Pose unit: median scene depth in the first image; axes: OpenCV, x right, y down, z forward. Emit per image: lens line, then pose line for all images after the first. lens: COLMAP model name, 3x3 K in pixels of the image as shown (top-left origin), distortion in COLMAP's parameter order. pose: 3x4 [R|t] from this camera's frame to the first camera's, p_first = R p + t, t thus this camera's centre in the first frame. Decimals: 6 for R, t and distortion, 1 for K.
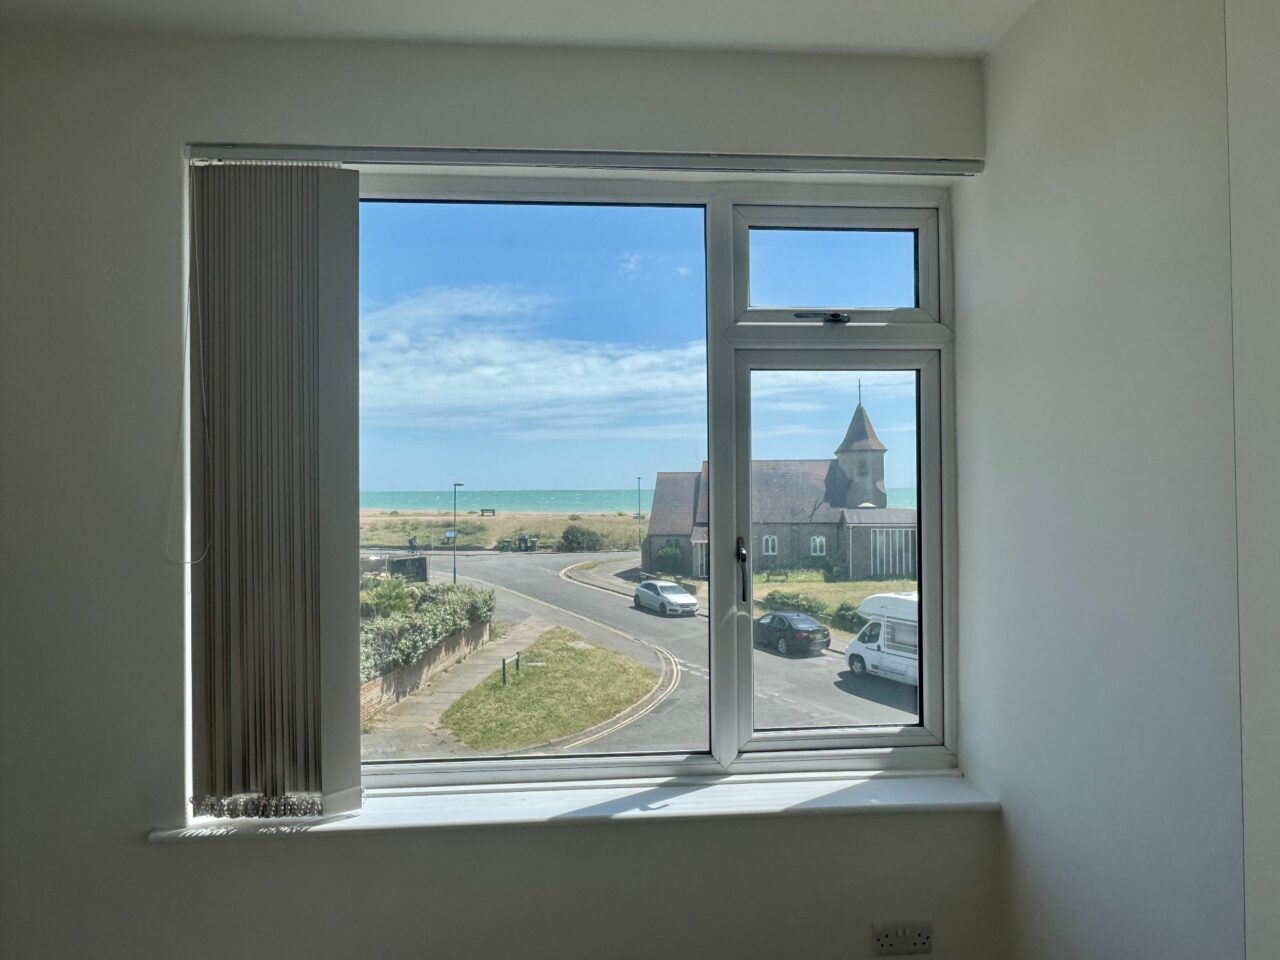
lens RADIAL K [[850.9, 0, 640.0], [0, 850.9, 480.0], [0, 0, 1]] dist [0.003925, 0.000844]
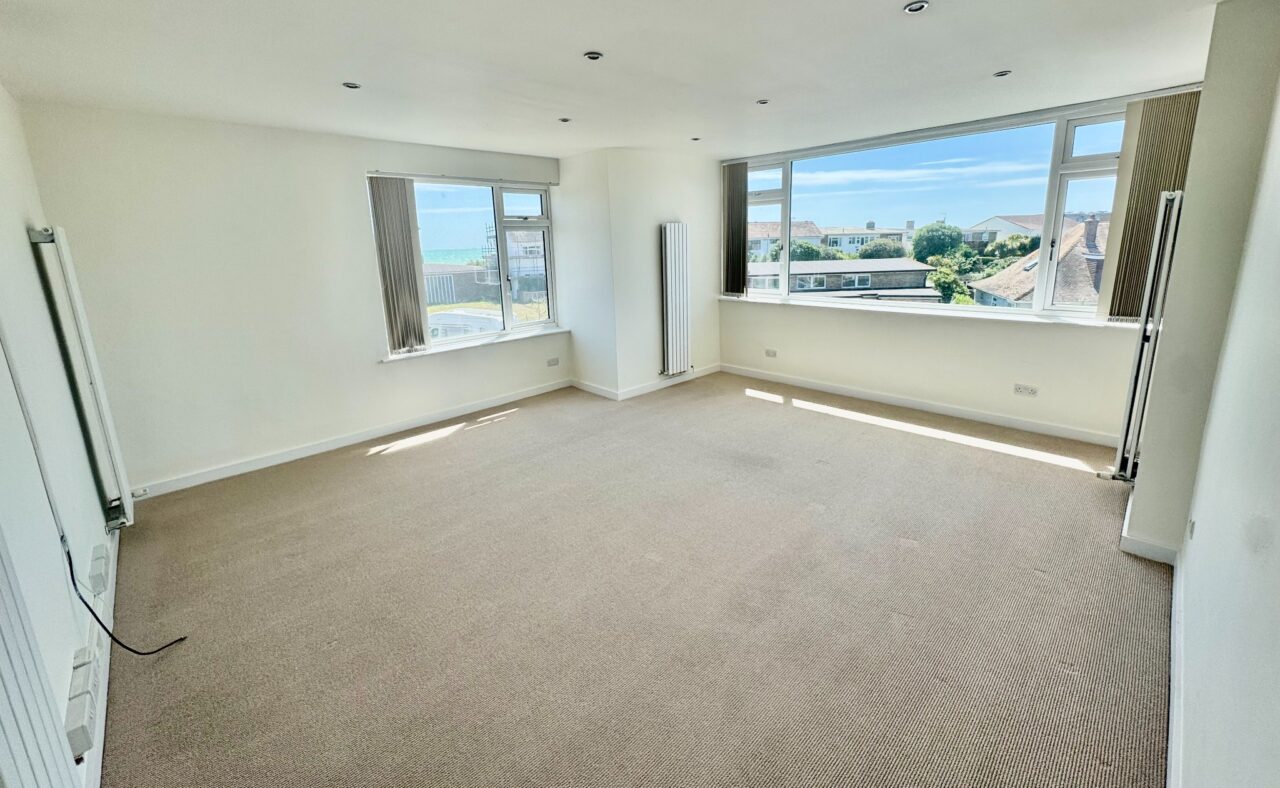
lens RADIAL K [[501.1, 0, 640.0], [0, 501.1, 394.0], [0, 0, 1]] dist [-0.000327, -0.000019]
pose [[0.779771, -0.193722, 0.595339, -0.930487], [0.008955, 0.954277, 0.298789, -0.099886], [-0.626001, -0.227656, 0.745853, -1.310682]]
